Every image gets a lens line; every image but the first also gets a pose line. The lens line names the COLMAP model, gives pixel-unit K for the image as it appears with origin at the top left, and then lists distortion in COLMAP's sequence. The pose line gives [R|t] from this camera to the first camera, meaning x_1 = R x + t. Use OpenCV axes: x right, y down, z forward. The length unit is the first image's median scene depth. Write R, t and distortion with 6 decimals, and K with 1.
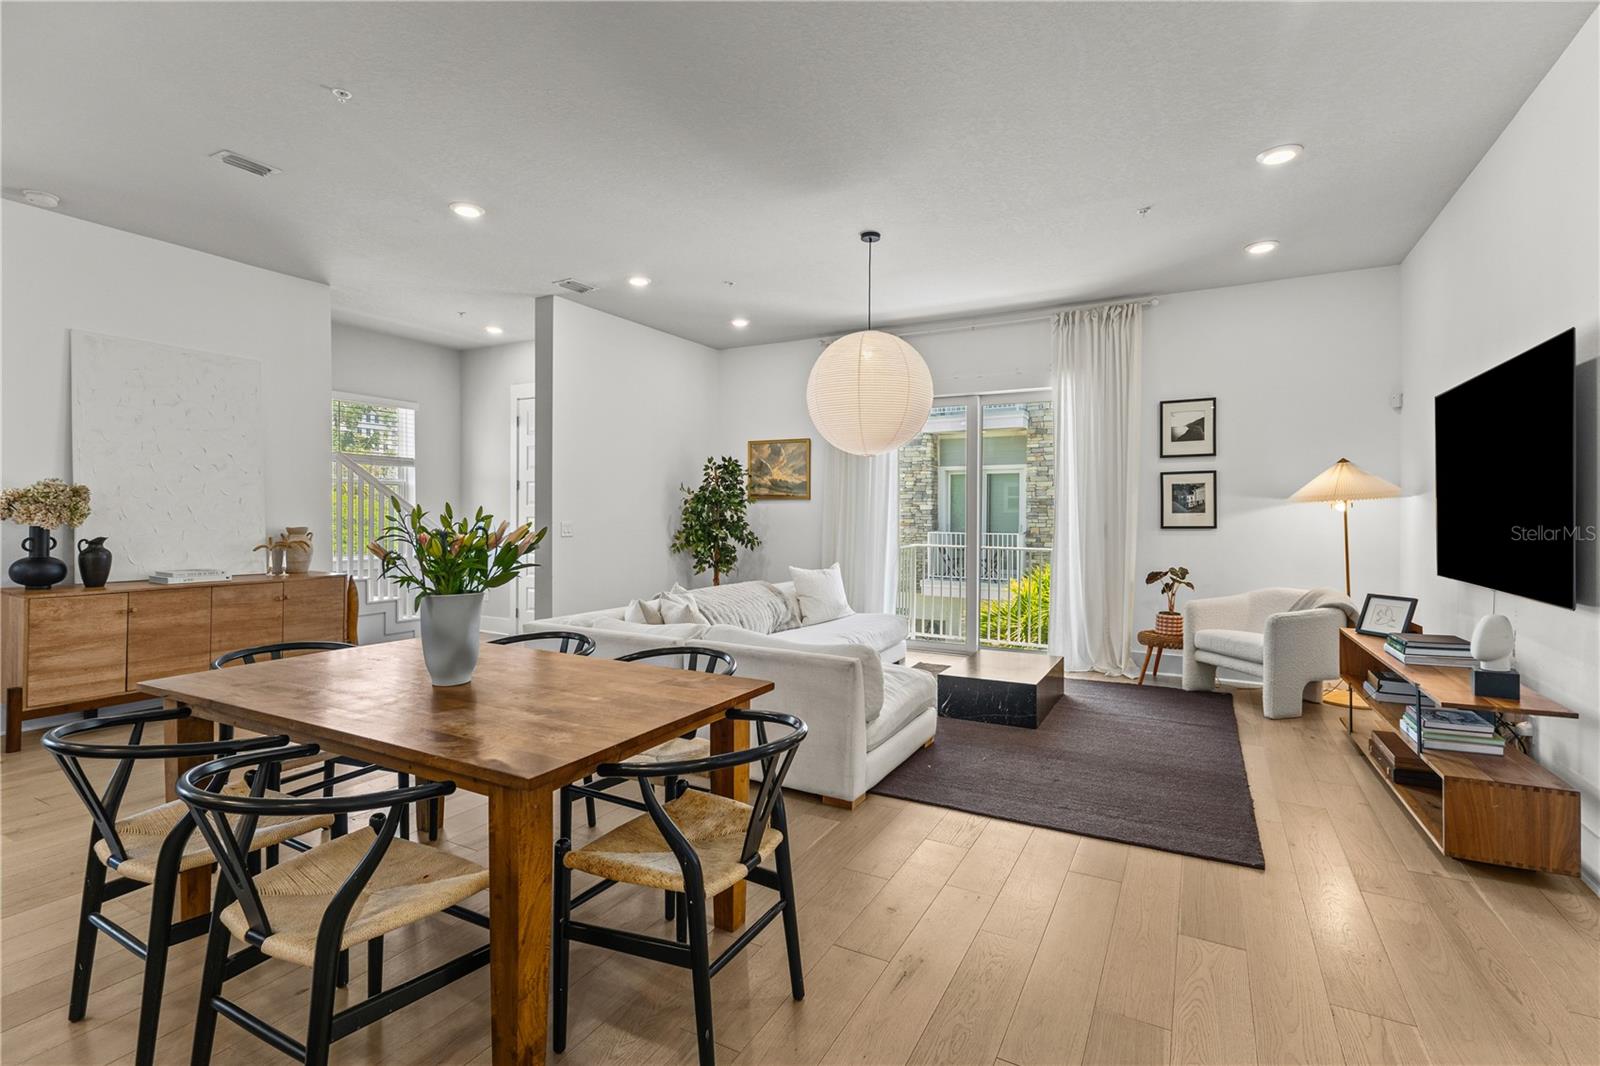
lens RADIAL K [[736.9, 0, 796.9], [0, 736.9, 525.8], [0, 0, 1]] dist [0.002482, 0.001322]
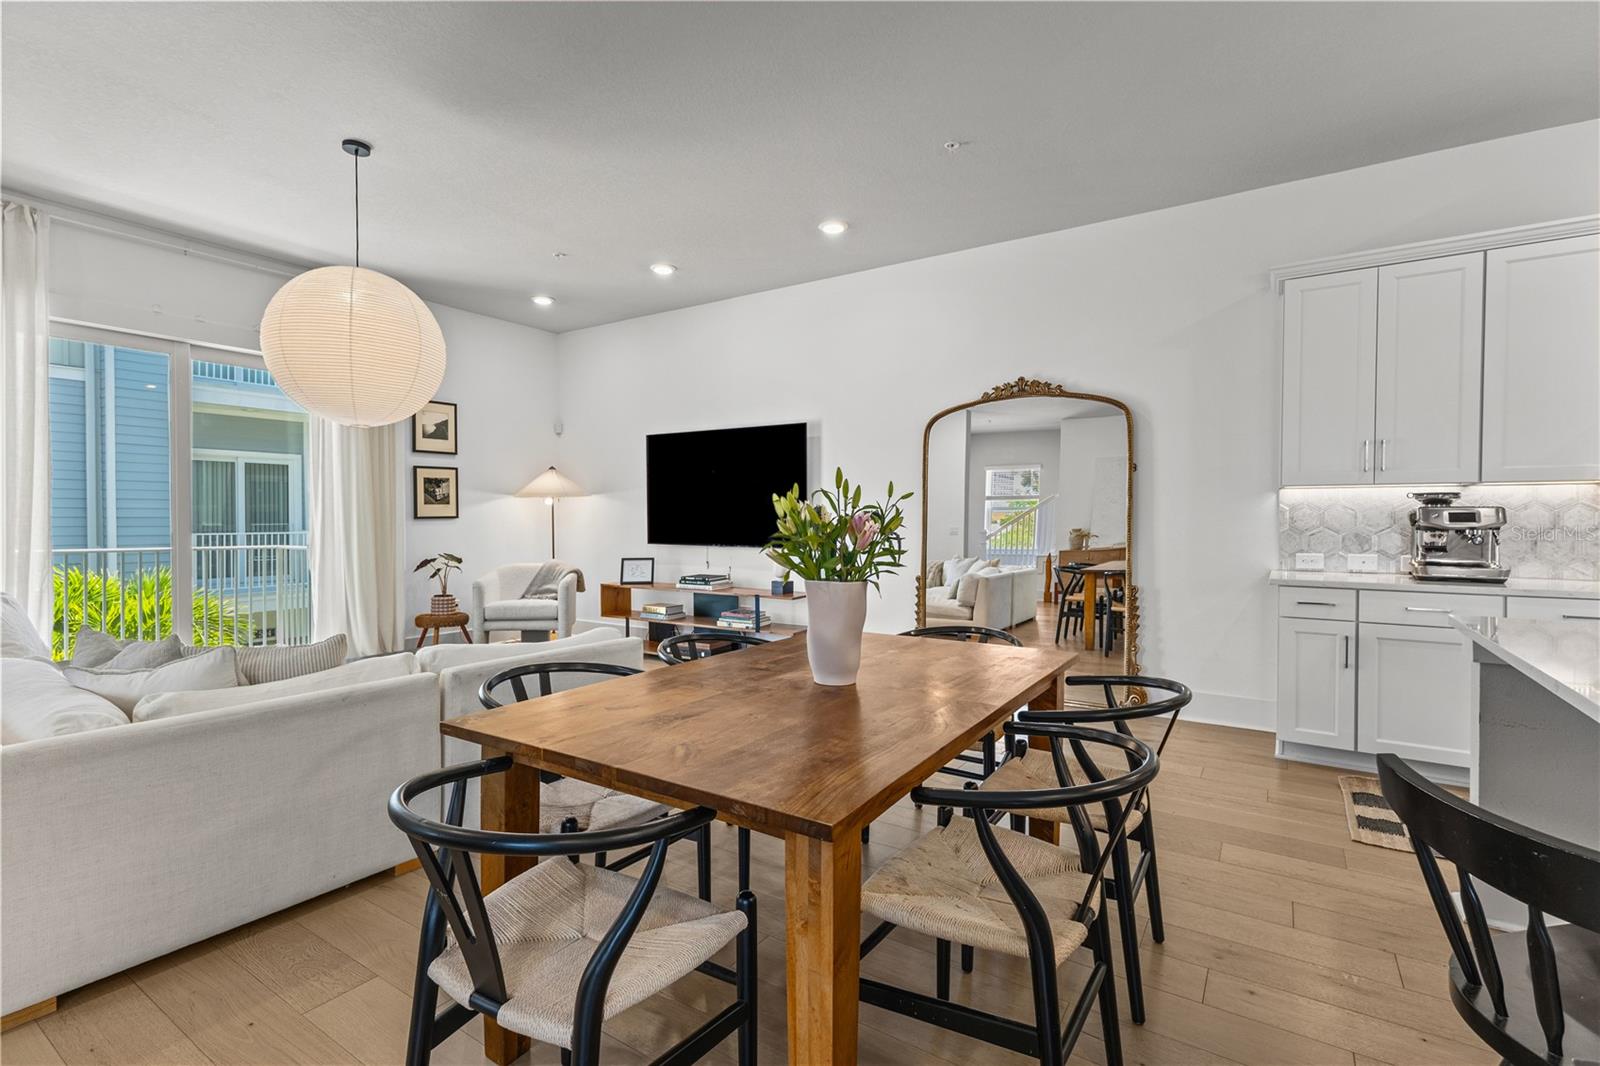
lens RADIAL K [[734.6, 0, 796.1], [0, 734.6, 528.8], [0, 0, 1]] dist [0.003941, 0.001235]
pose [[0.080791, -0.020776, 0.996515, -0.529112], [0.011978, 0.999731, 0.019872, 0.003671], [-0.996659, 0.010331, 0.081018, 0.379665]]
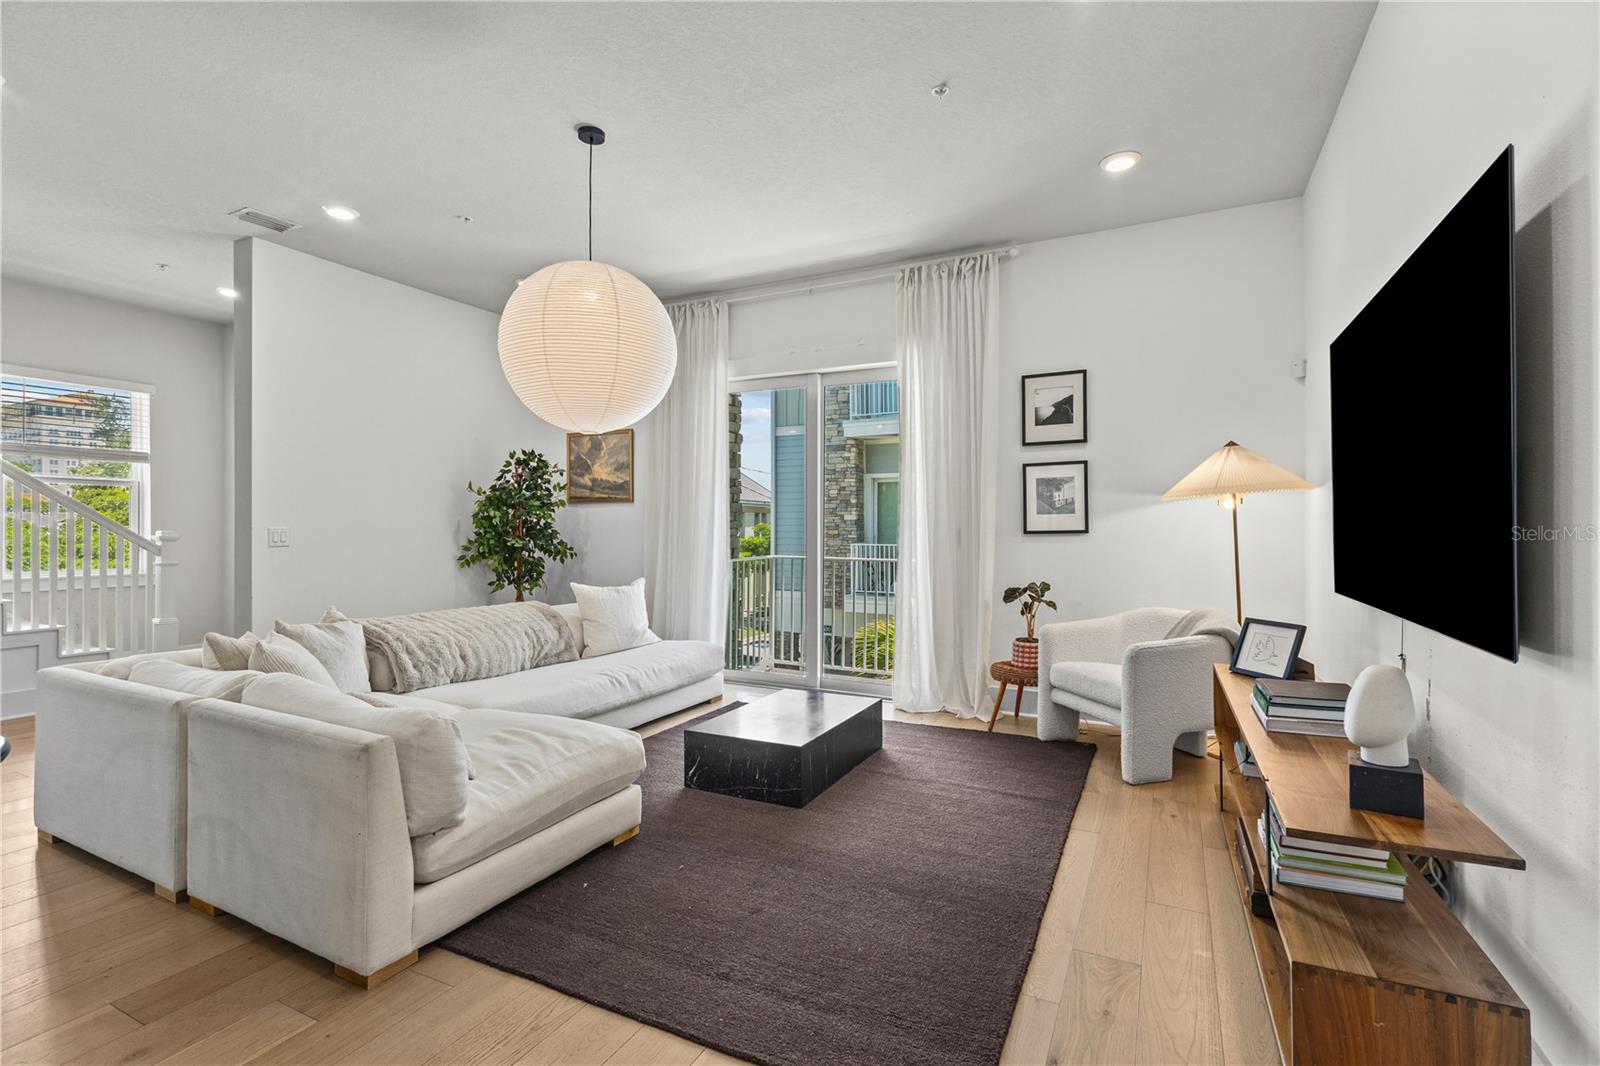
lens RADIAL K [[737.0, 0, 795.0], [0, 737.0, 534.6], [0, 0, 1]] dist [0.003273, 0.001081]
pose [[0.999427, -0.002930, 0.033728, 0.222793], [0.003178, 0.999968, -0.007309, 0.010073], [-0.033705, 0.007412, 0.999404, 0.209649]]
